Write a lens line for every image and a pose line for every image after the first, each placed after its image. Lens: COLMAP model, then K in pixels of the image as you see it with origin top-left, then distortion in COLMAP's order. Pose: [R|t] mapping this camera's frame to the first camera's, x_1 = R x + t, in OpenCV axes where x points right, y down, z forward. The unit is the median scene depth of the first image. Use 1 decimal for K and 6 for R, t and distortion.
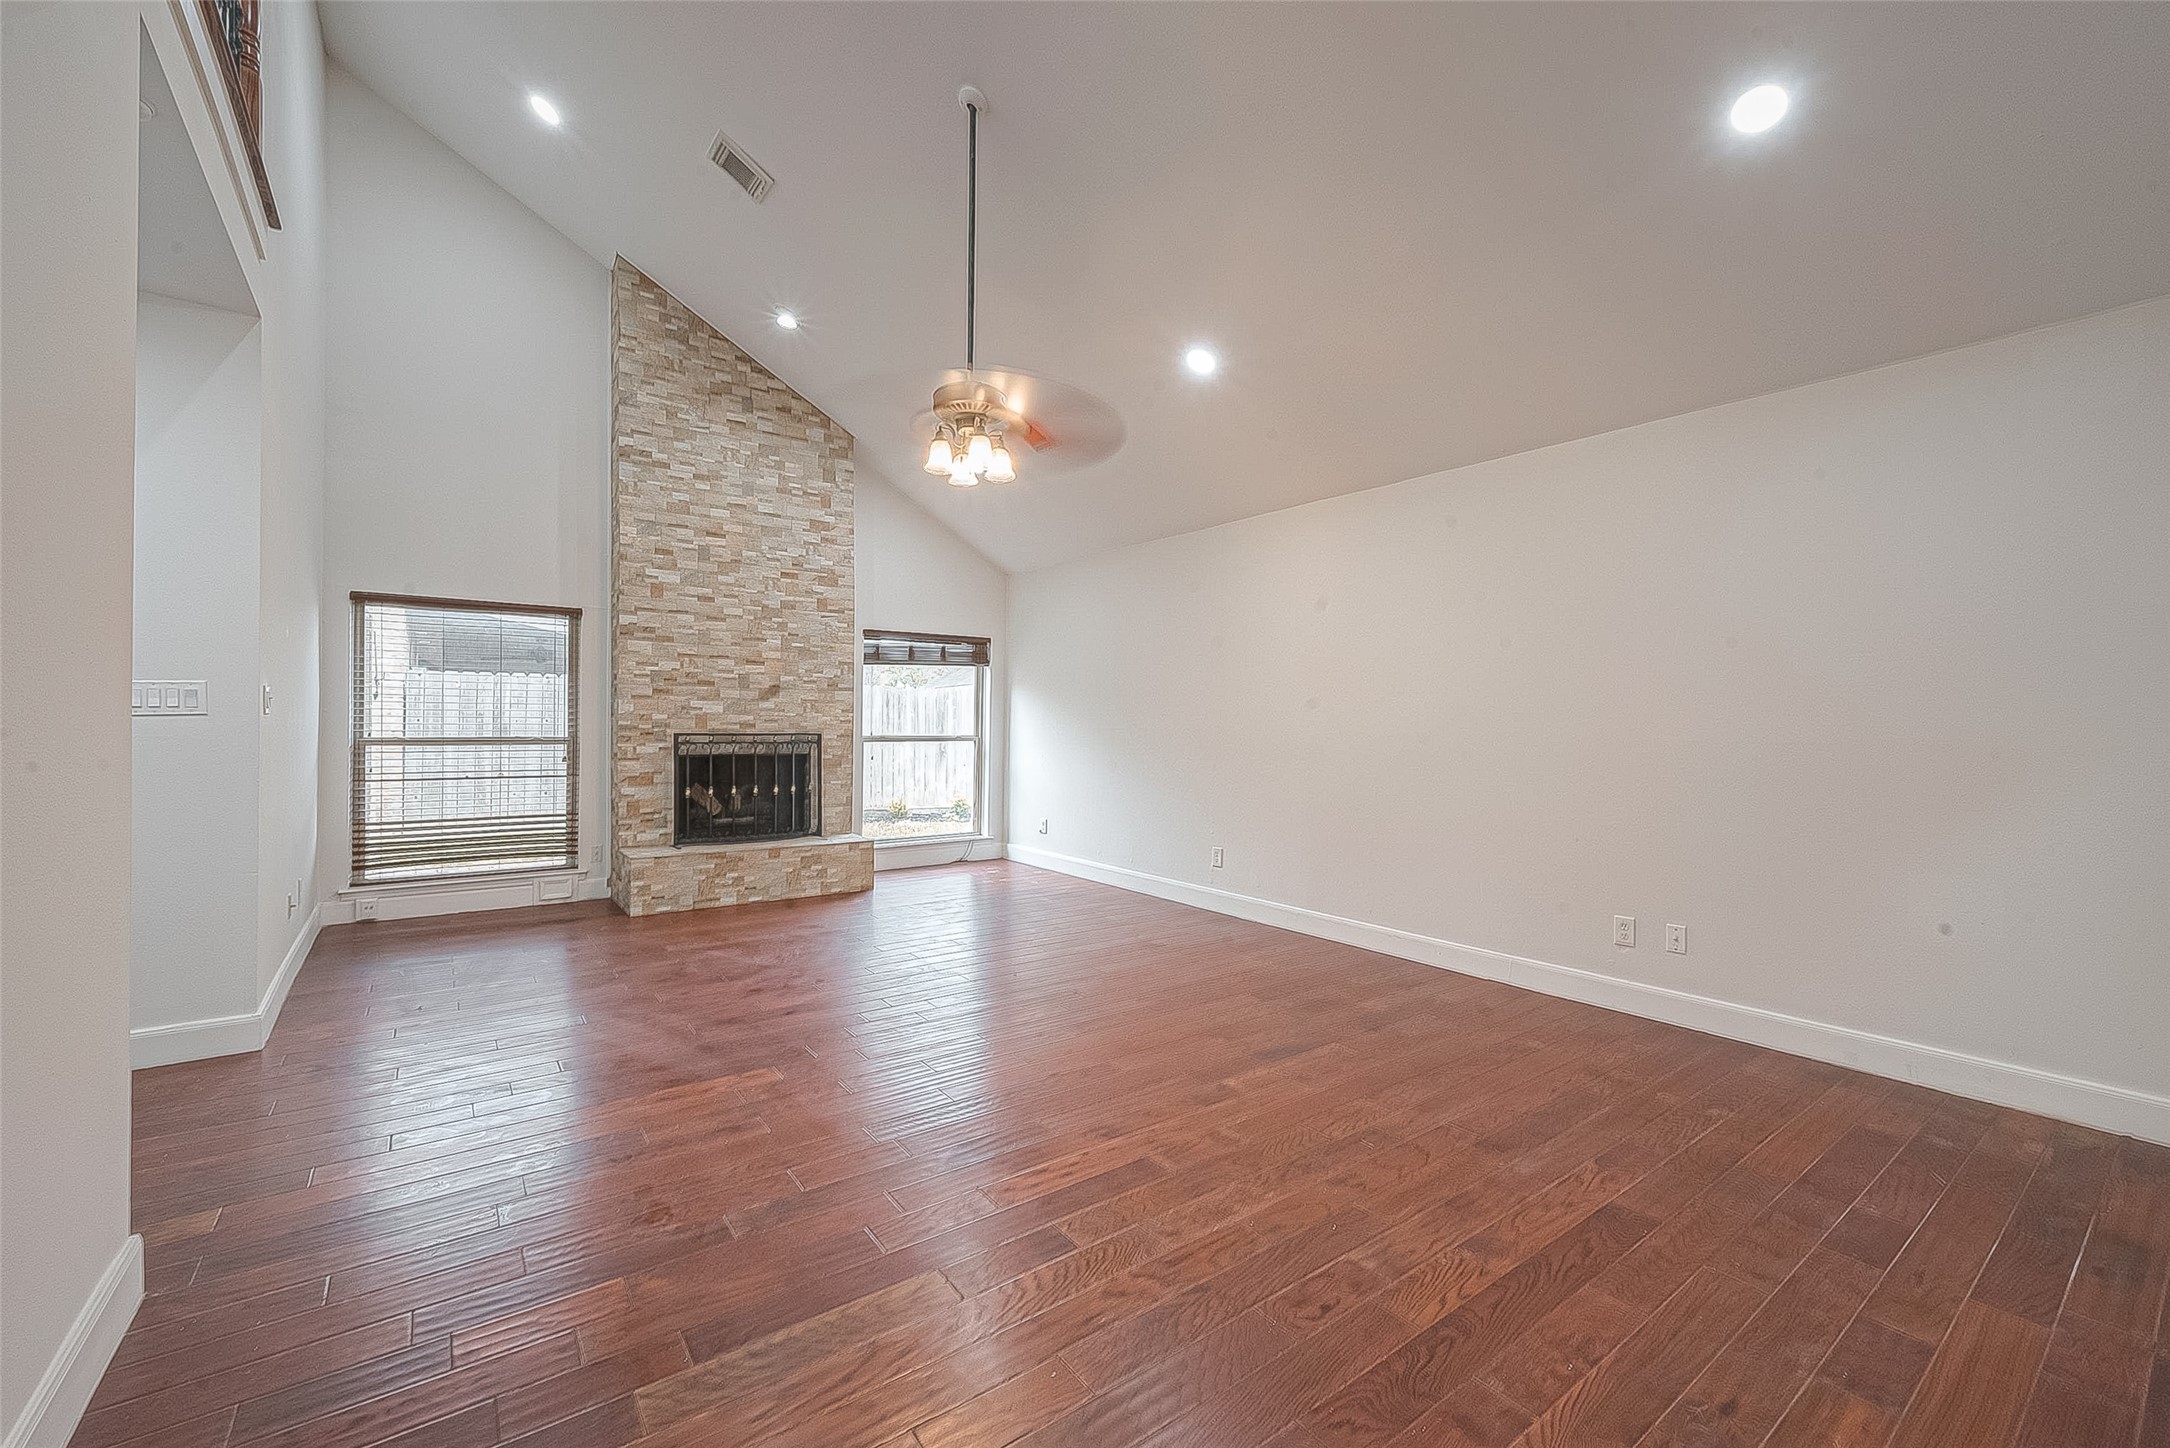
lens RADIAL K [[891.0, 0, 1085.0], [0, 891.0, 724.0], [0, 0, 1]] dist [0.000456, -0.000168]
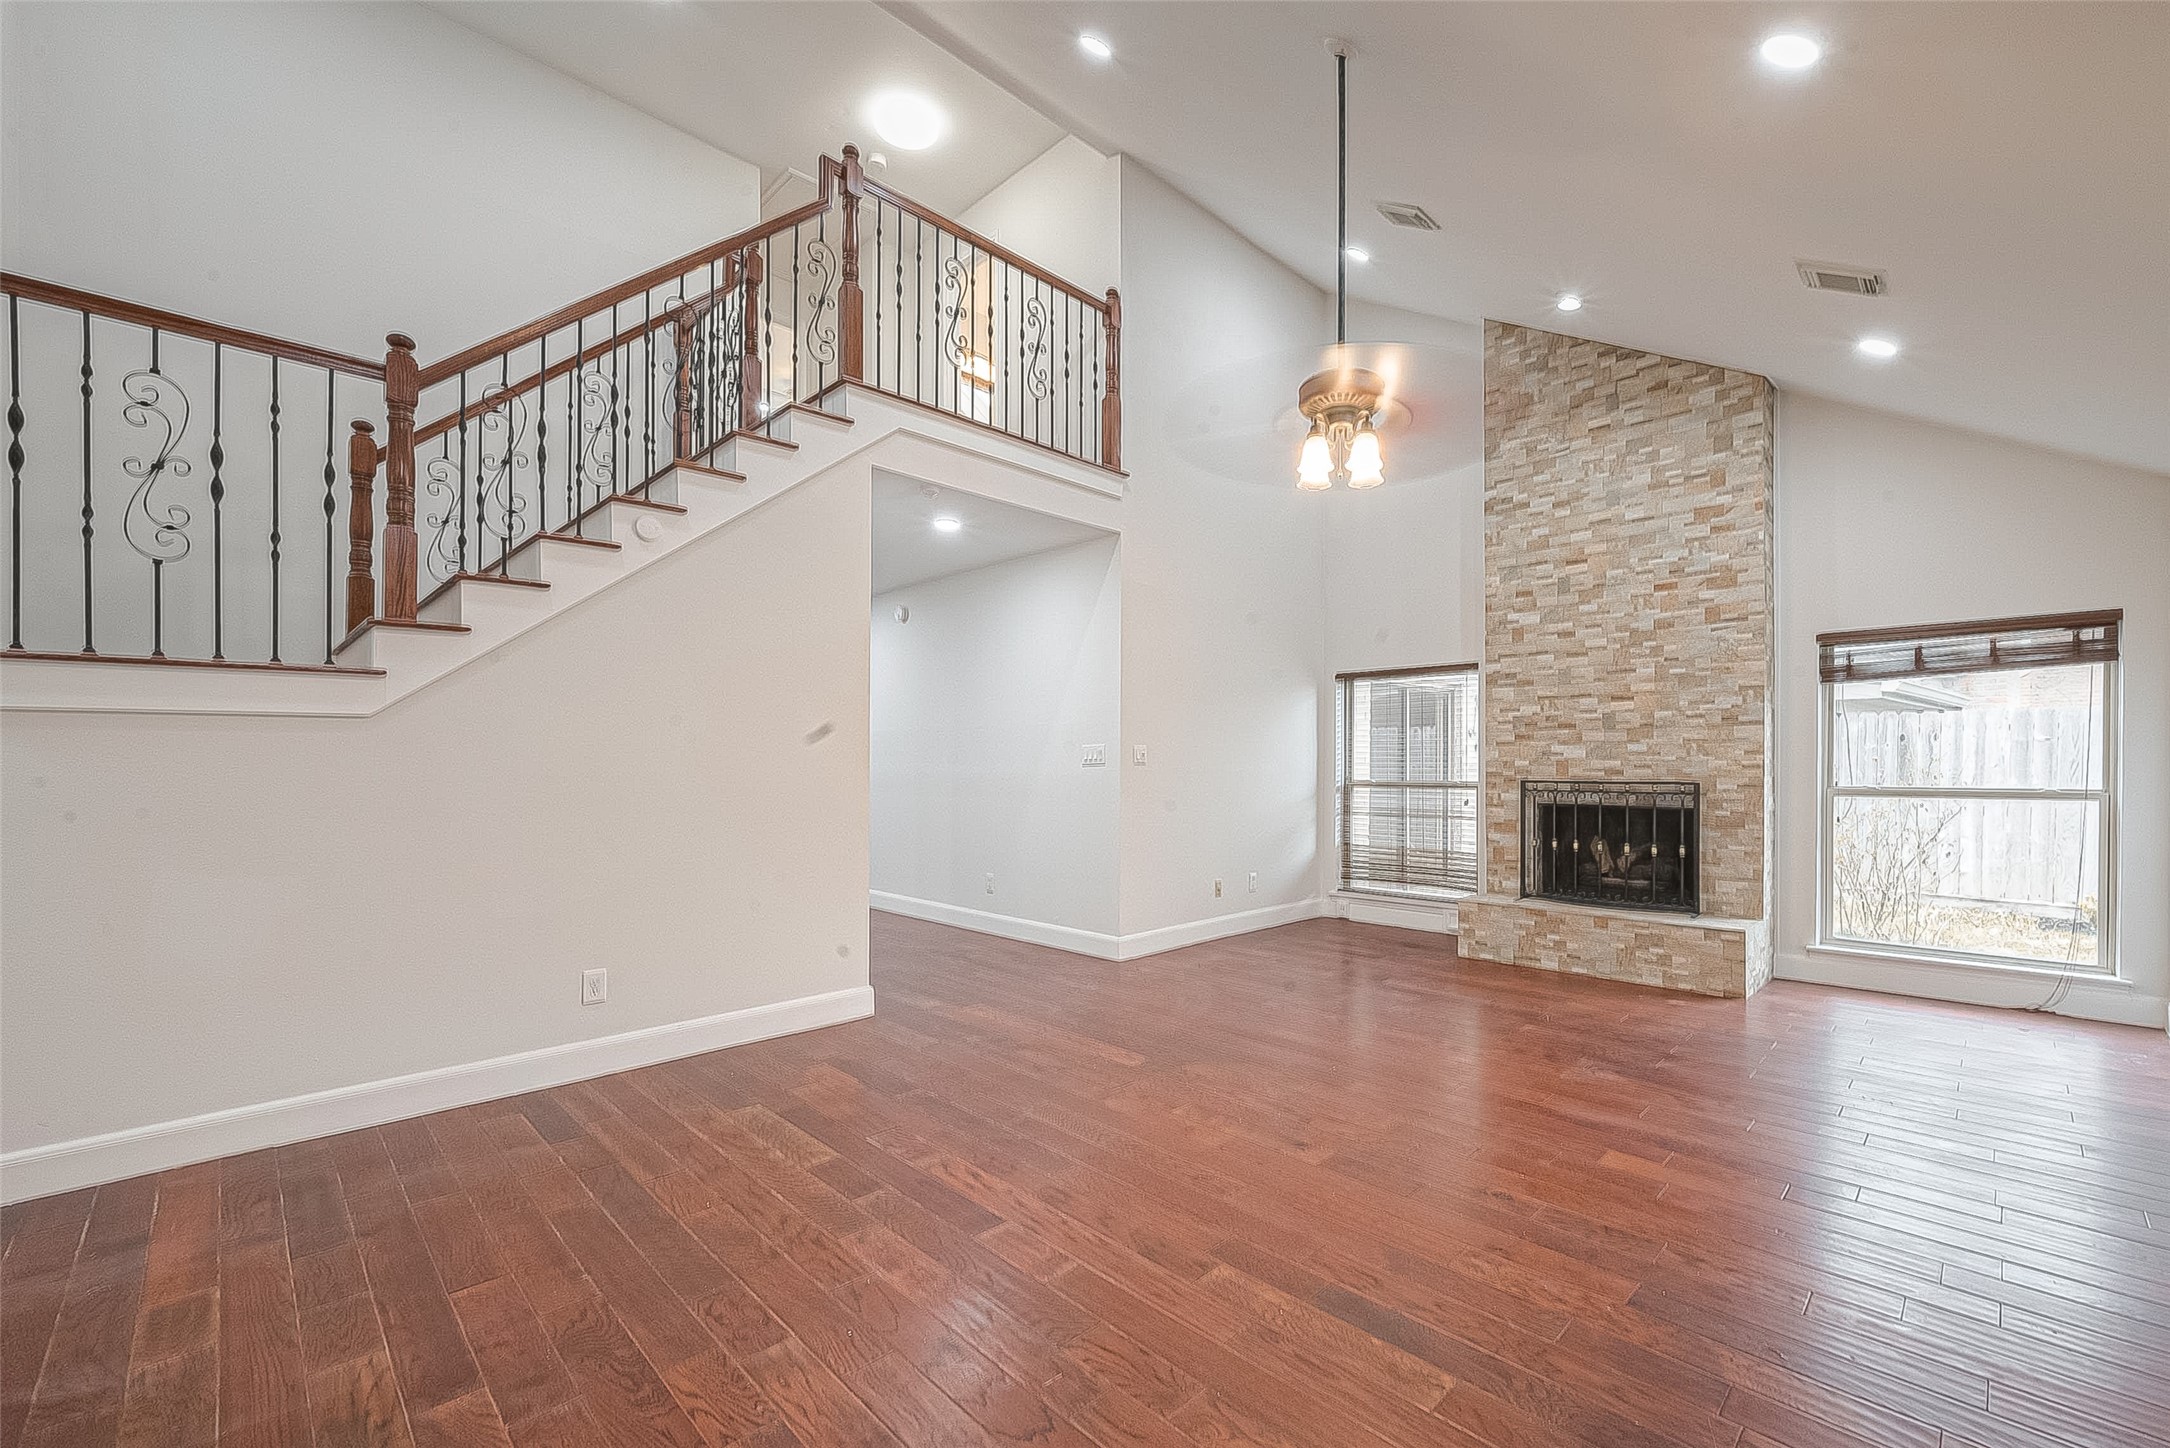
lens RADIAL K [[889.0, 0, 1085.5], [0, 889.0, 759.8], [0, 0, 1]] dist [0.000685, -0.000151]
pose [[0.132644, -0.014674, -0.991055, 0.410590], [-0.001632, 0.999886, -0.015023, 0.003601], [0.991162, 0.003611, 0.132605, 0.383521]]
